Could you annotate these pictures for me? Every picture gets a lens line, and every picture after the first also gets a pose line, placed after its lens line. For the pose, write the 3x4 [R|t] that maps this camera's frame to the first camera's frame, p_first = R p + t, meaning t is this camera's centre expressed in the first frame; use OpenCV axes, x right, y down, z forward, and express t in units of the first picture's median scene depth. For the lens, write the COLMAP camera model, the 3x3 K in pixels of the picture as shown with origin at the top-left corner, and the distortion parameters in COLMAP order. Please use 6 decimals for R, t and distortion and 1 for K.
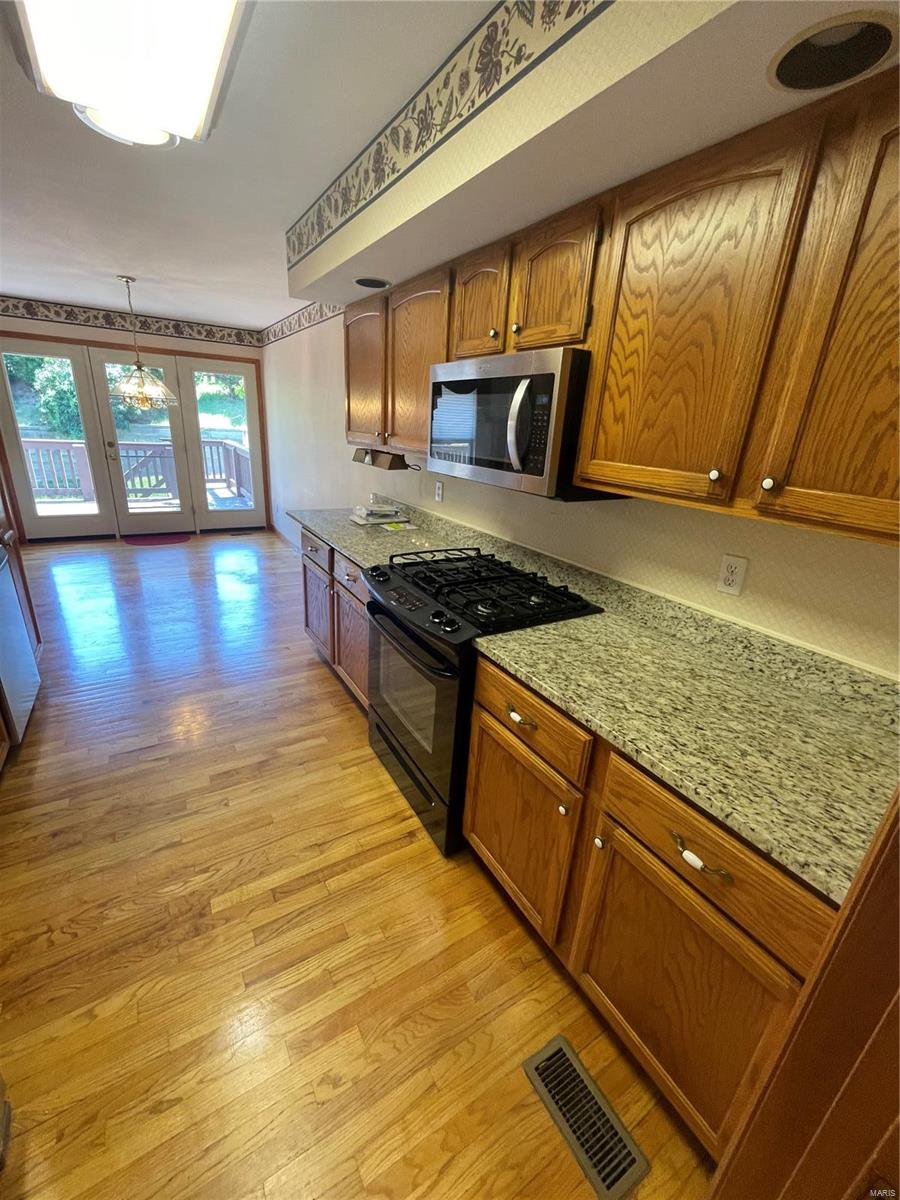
lens RADIAL K [[487.1, 0, 449.0], [0, 487.1, 598.5], [0, 0, 1]] dist [0.000472, -0.000140]
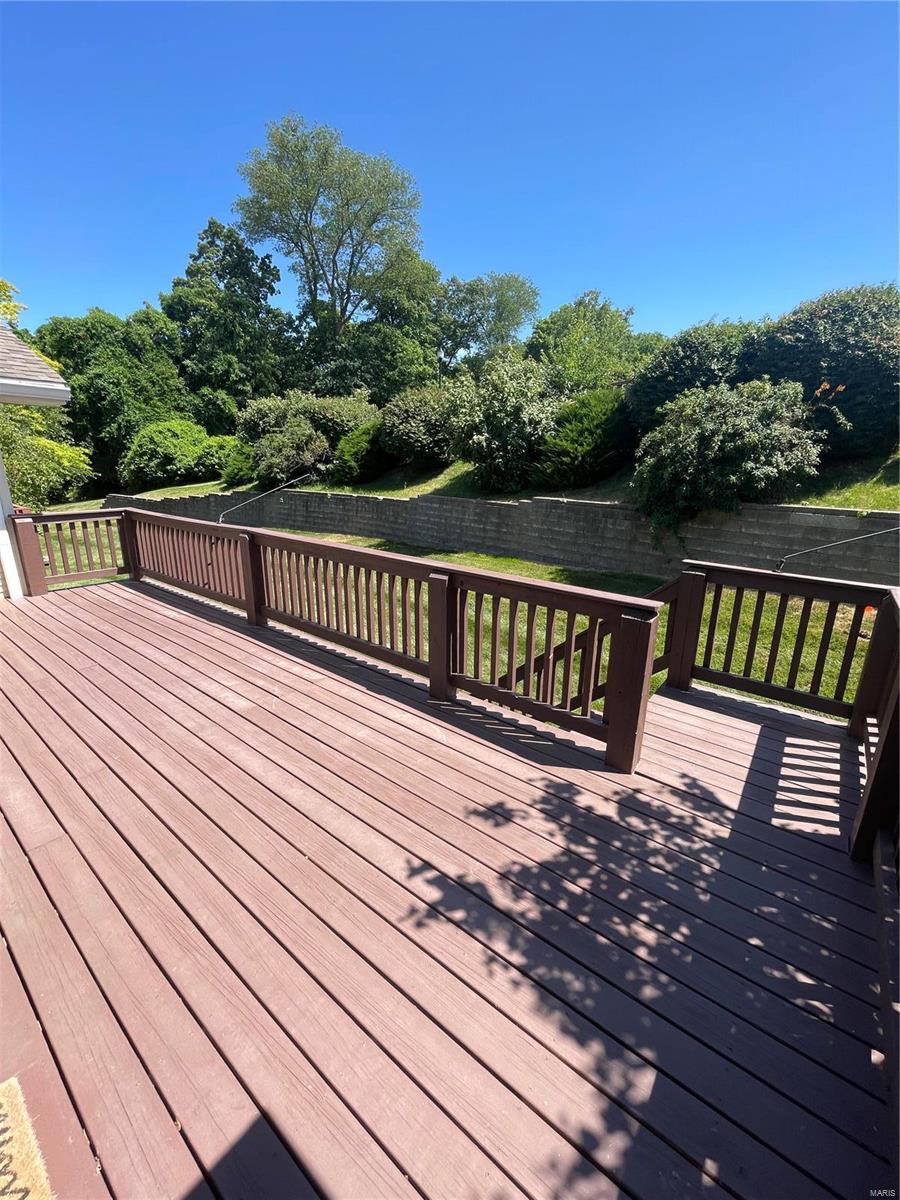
lens RADIAL K [[487.1, 0, 449.0], [0, 487.1, 598.5], [0, 0, 1]] dist [0.000472, -0.000140]
pose [[0.356864, 0.201833, -0.912092, -0.447678], [-0.316391, 0.944788, 0.085277, -0.396514], [0.878945, 0.258145, 0.401019, 1.010316]]
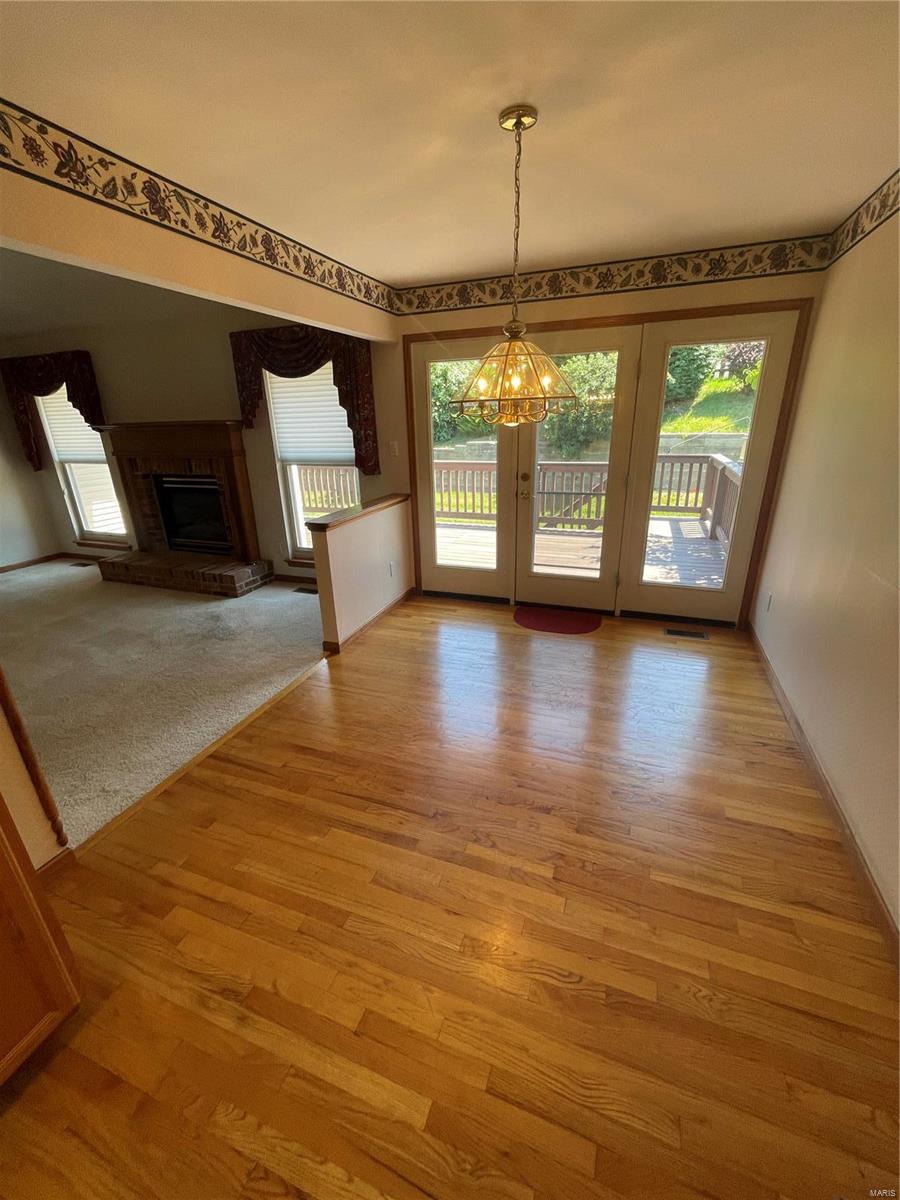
lens RADIAL K [[487.1, 0, 449.0], [0, 487.1, 598.5], [0, 0, 1]] dist [0.000472, -0.000140]
pose [[0.611552, 0.203877, -0.764486, -0.182683], [-0.208514, 0.973602, 0.092844, -0.174054], [0.763234, 0.102627, 0.637920, 0.454776]]
